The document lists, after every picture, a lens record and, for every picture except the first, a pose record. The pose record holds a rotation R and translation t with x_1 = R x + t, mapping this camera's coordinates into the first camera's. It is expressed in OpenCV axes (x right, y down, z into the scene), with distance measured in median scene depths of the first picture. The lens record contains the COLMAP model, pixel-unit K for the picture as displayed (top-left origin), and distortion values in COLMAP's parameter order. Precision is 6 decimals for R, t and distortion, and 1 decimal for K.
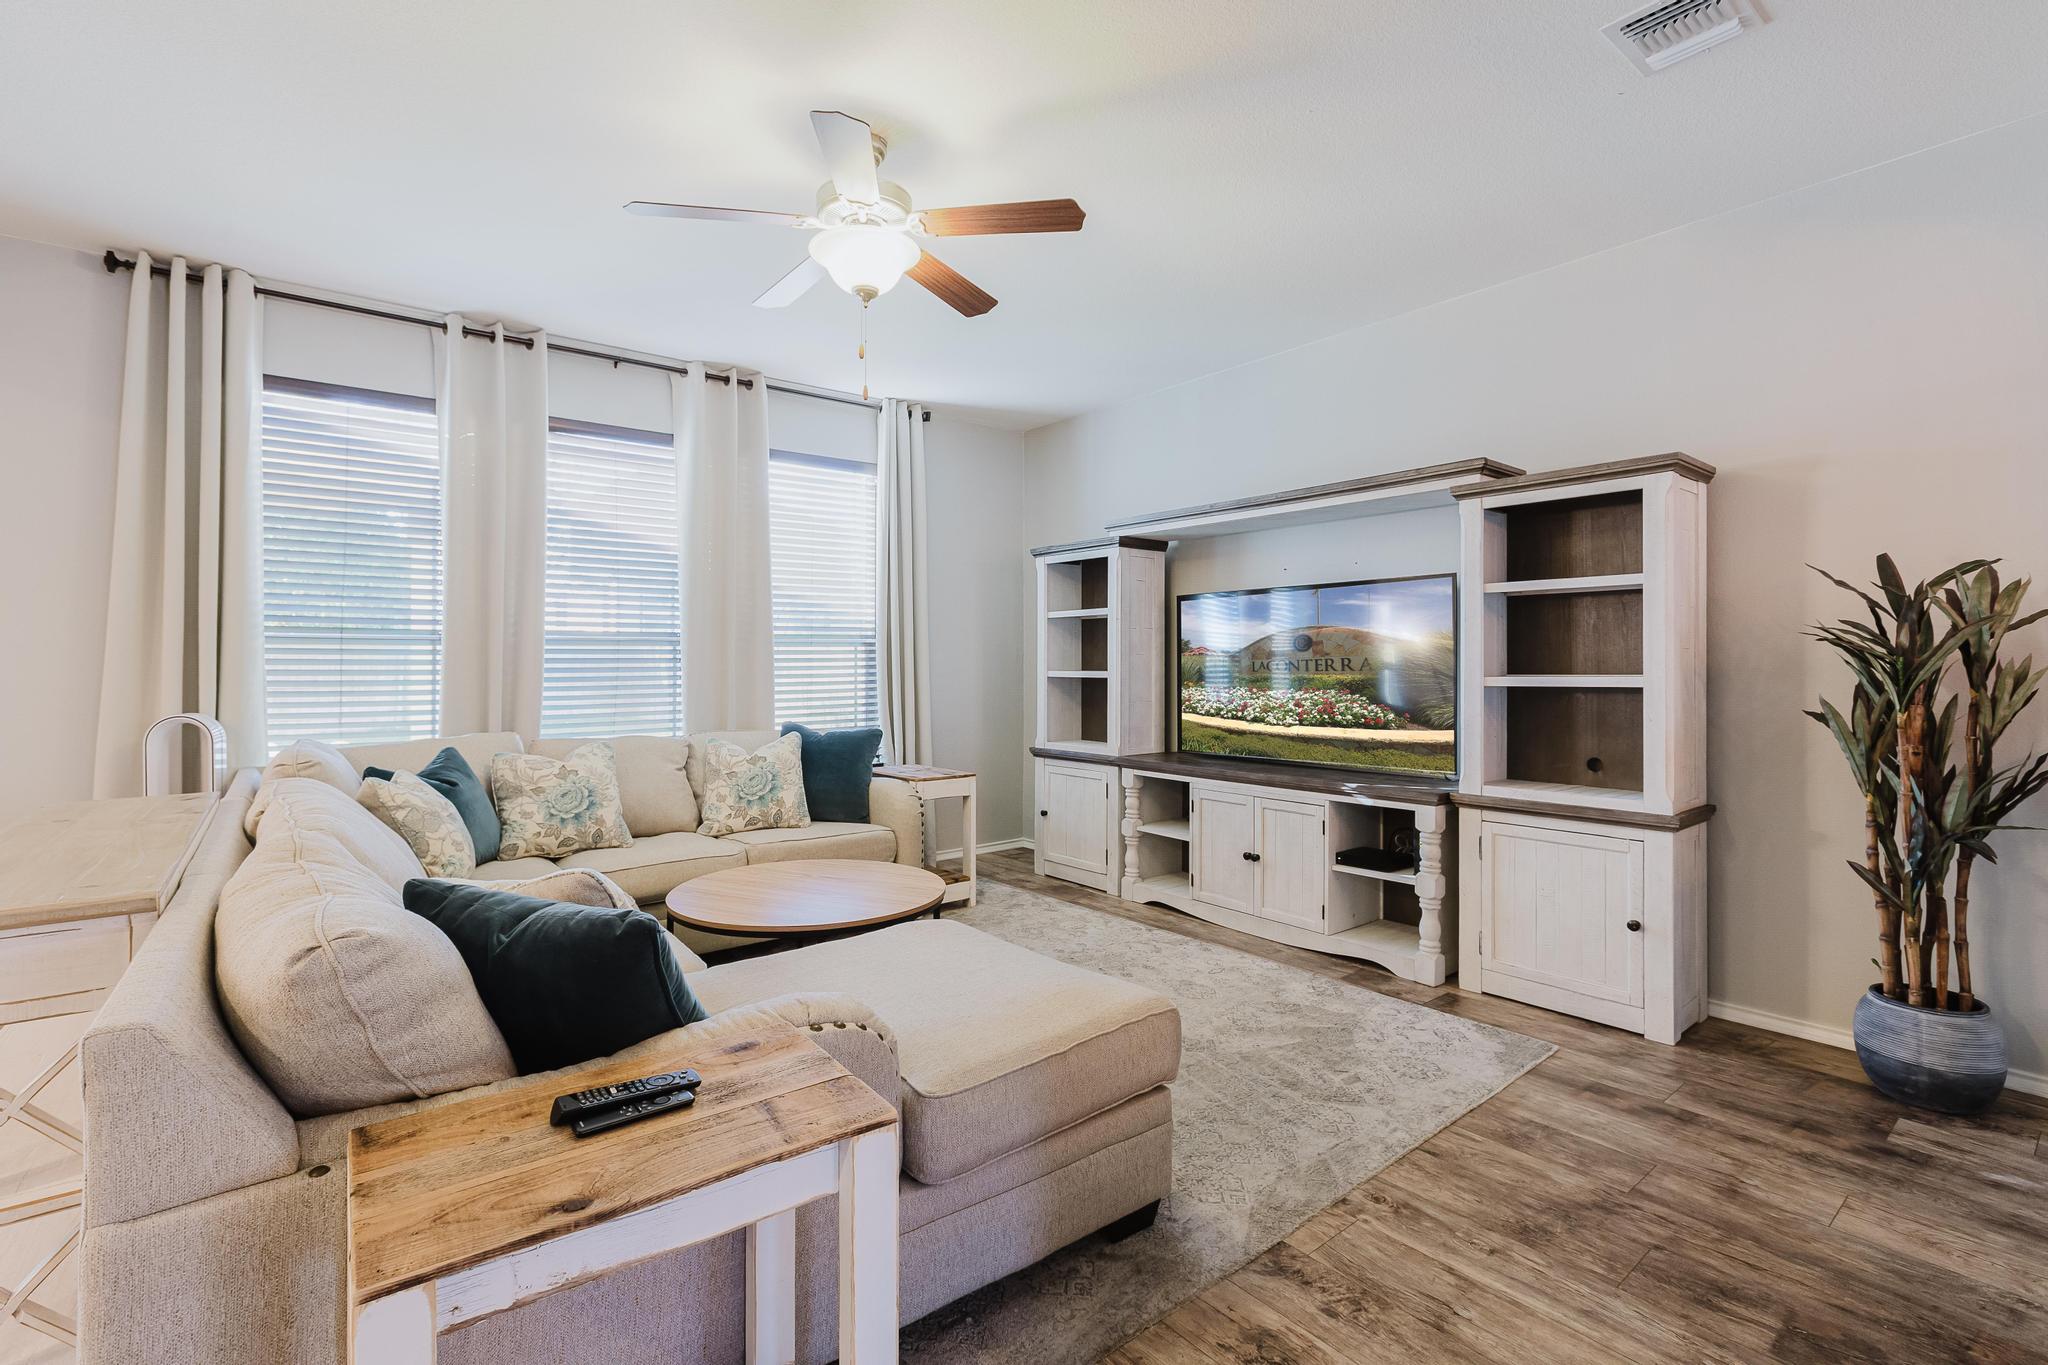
lens RADIAL K [[924.3, 0, 1013.3], [0, 924.3, 669.0], [0, 0, 1]] dist [0.000661, -0.002624]
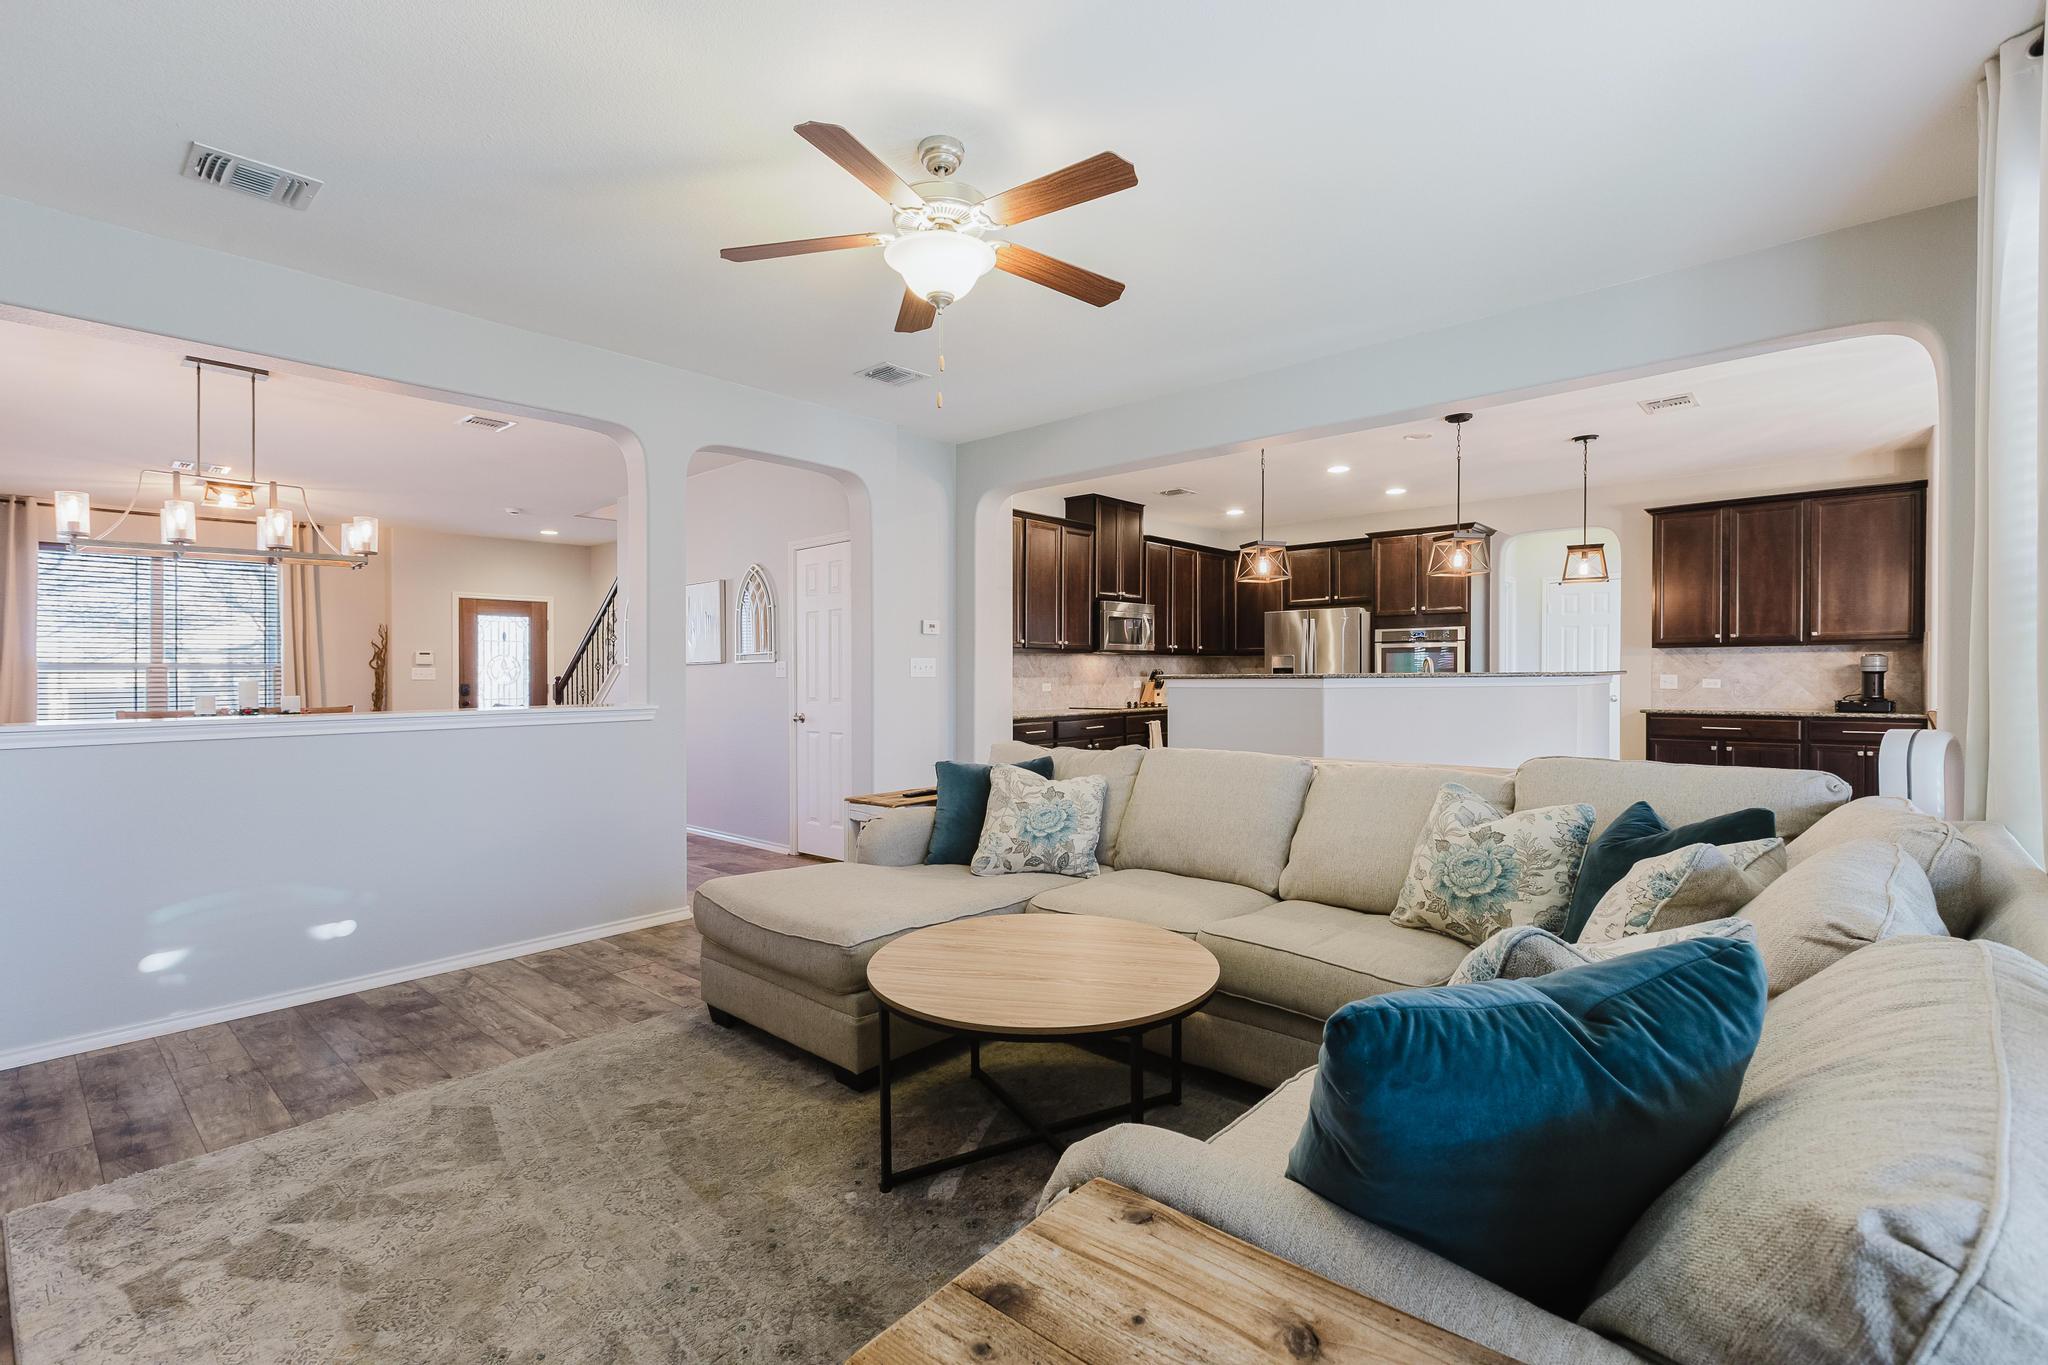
lens RADIAL K [[924.3, 0, 1025.6], [0, 924.3, 672.6], [0, 0, 1]] dist [0.000661, -0.002624]
pose [[-0.982473, 0.014295, -0.185858, -0.098881], [0.013731, 0.999896, 0.004319, -0.009631], [0.185900, 0.001691, -0.982567, 2.784660]]
